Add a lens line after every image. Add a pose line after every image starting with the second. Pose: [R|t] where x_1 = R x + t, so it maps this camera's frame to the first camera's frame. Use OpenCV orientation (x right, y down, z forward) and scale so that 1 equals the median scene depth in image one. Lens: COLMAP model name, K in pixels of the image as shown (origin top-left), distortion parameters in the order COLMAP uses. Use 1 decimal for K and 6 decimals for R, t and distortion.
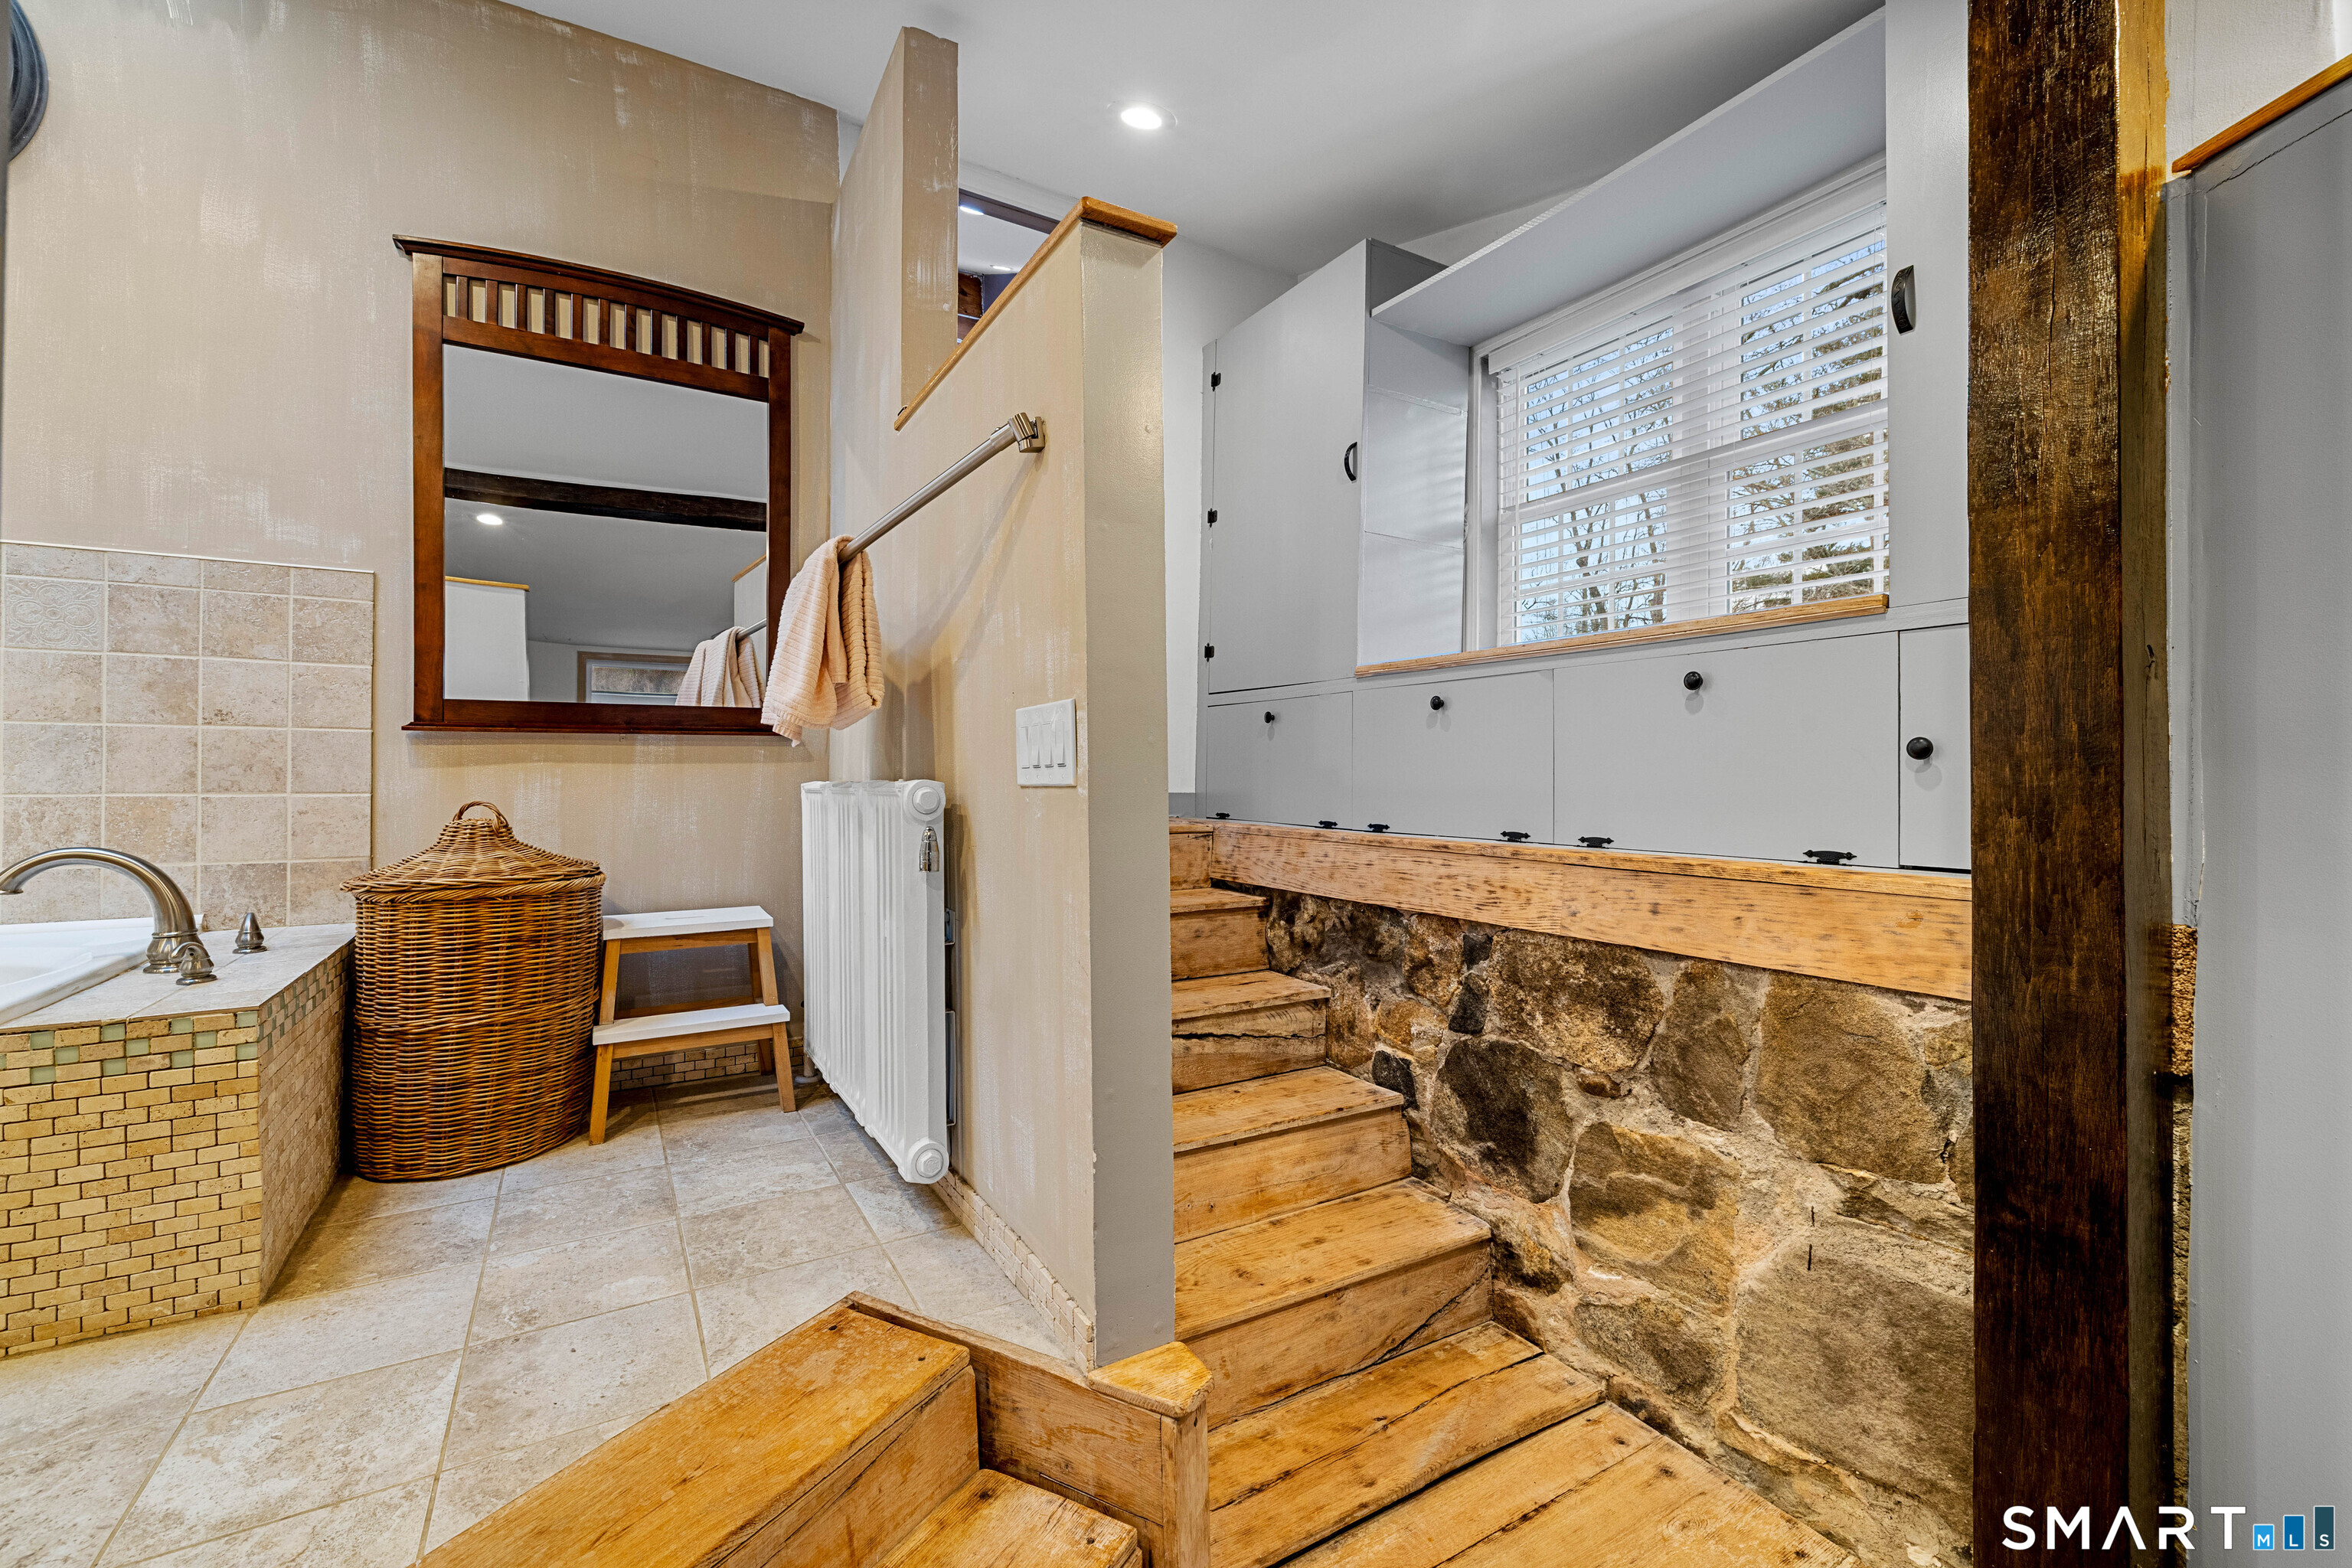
lens RADIAL K [[982.7, 0, 1166.2], [0, 982.7, 774.6], [0, 0, 1]] dist [0.002122, 0.000258]
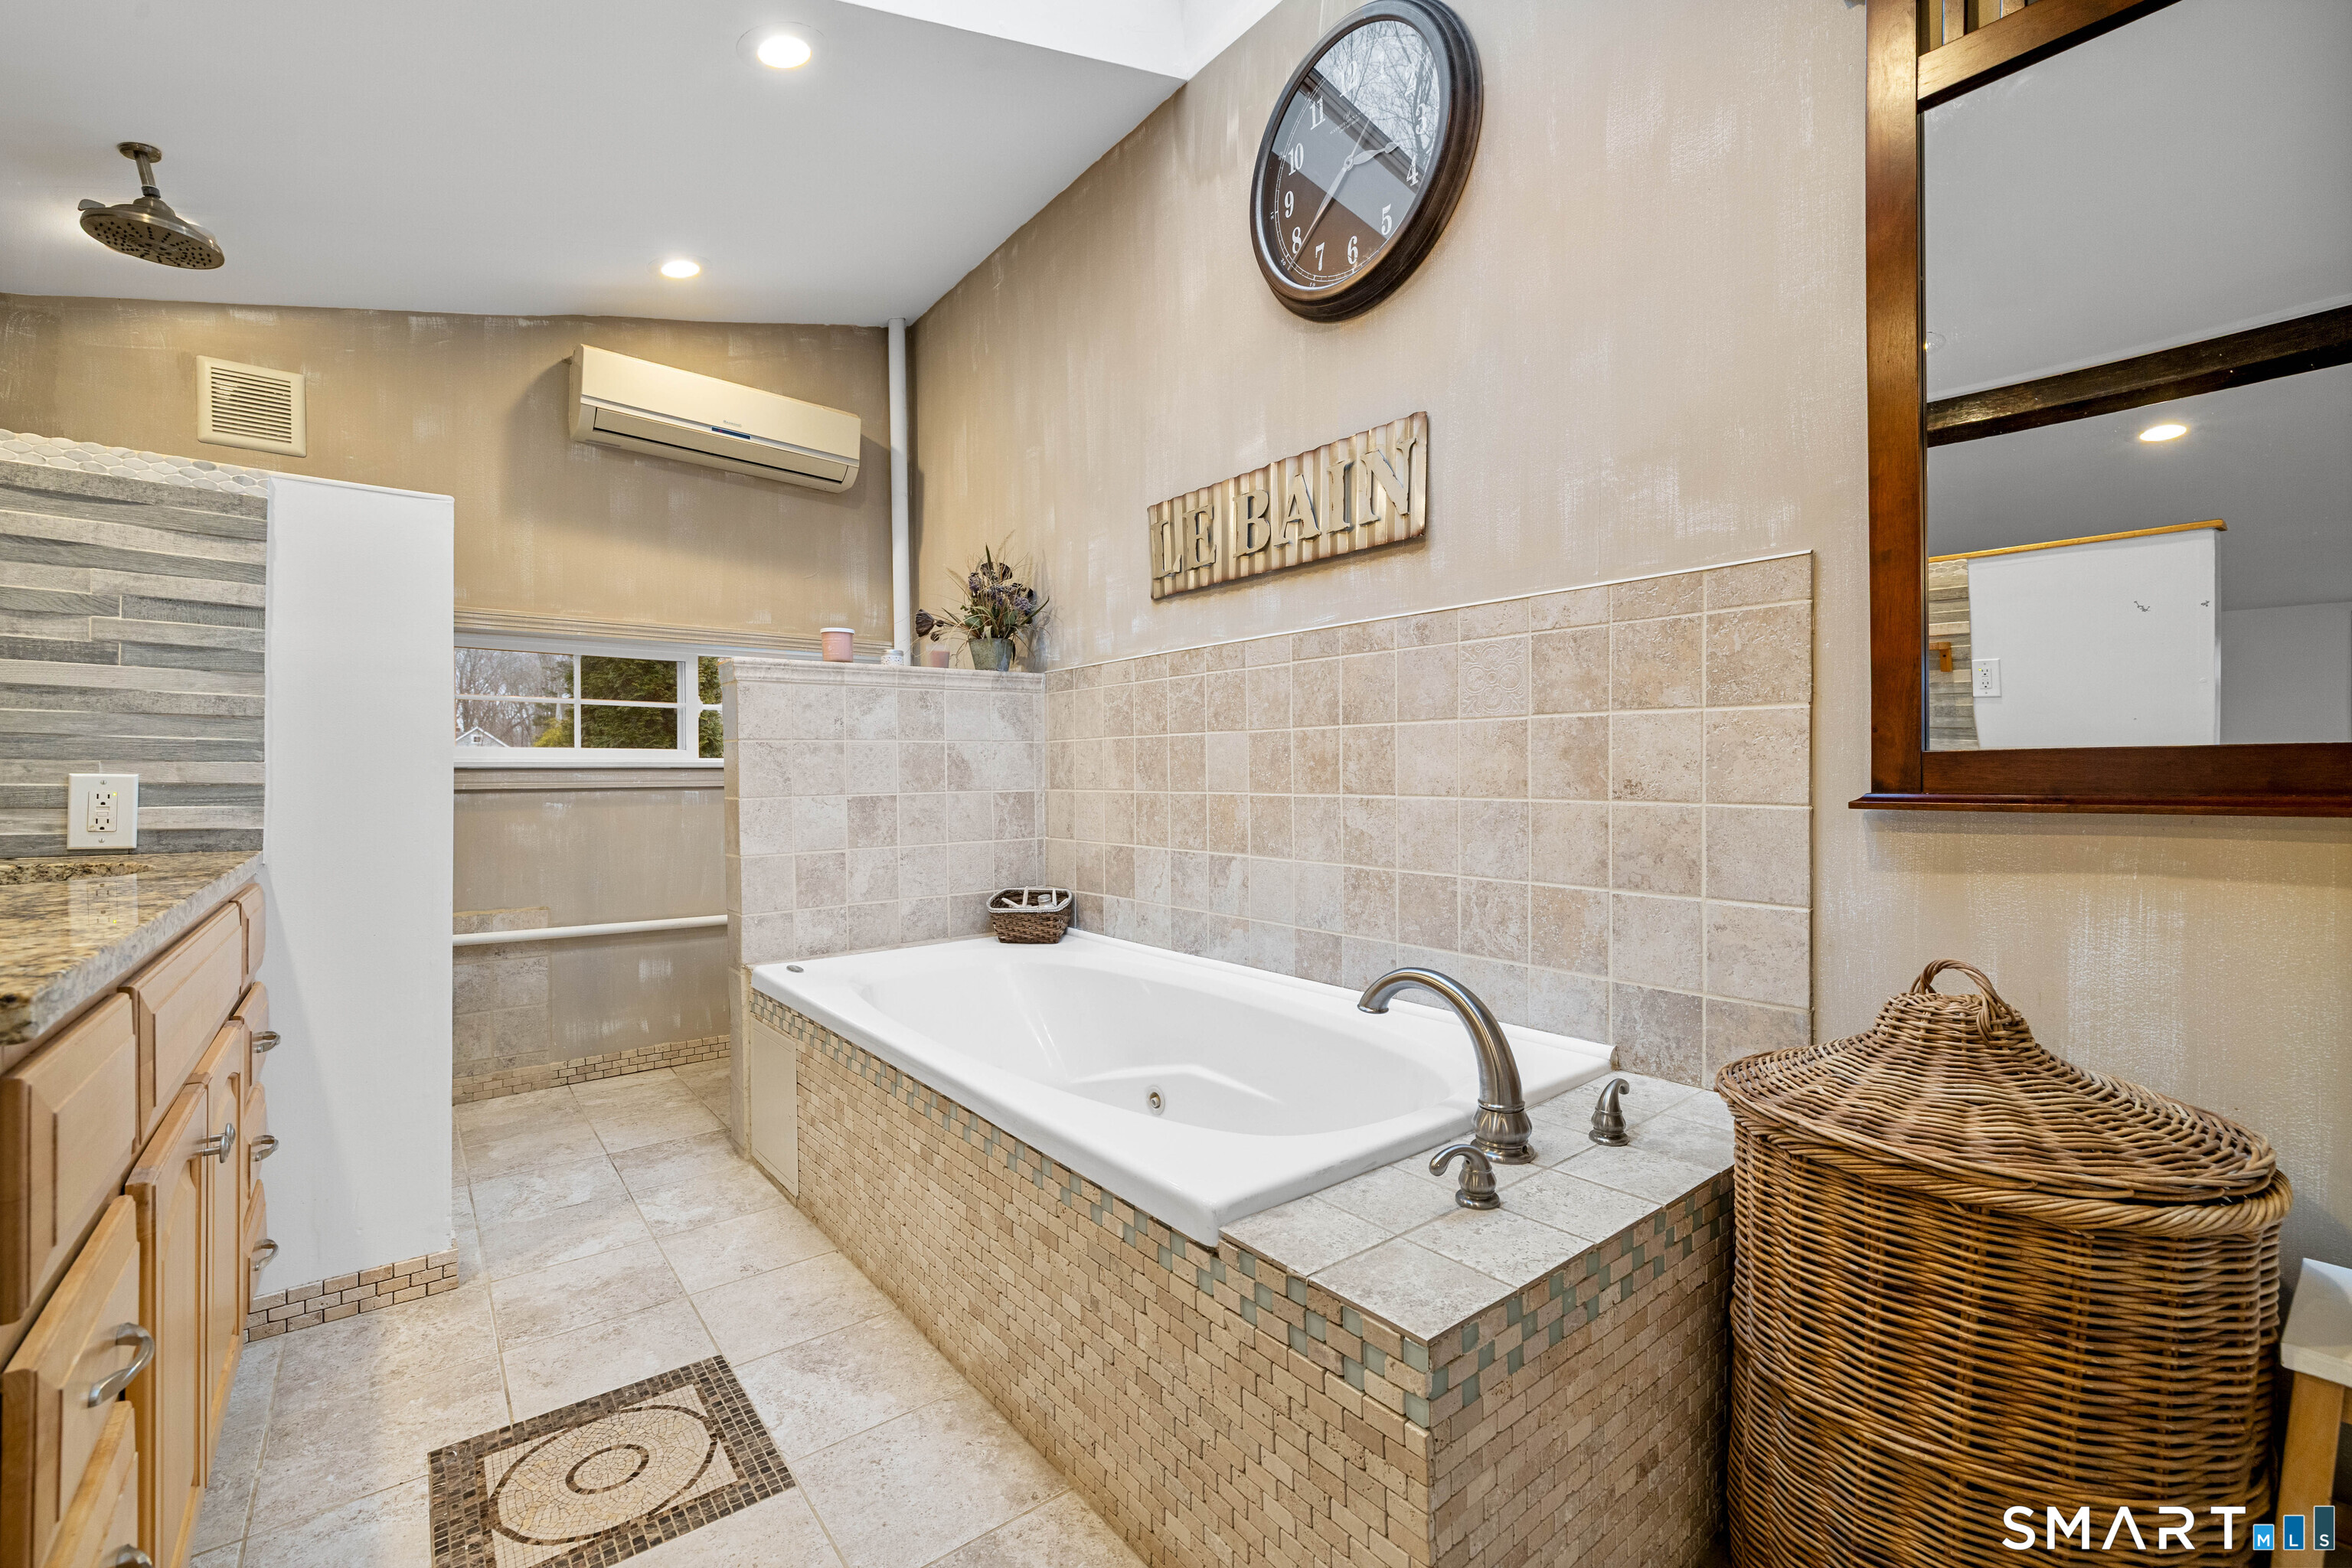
lens RADIAL K [[982.7, 0, 1167.8], [0, 982.7, 774.3], [0, 0, 1]] dist [0.002122, 0.000258]
pose [[0.133782, -0.002354, -0.991008, -0.264783], [-0.000155, 0.999997, -0.002396, -0.068560], [0.991011, 0.000475, 0.133782, 0.552915]]
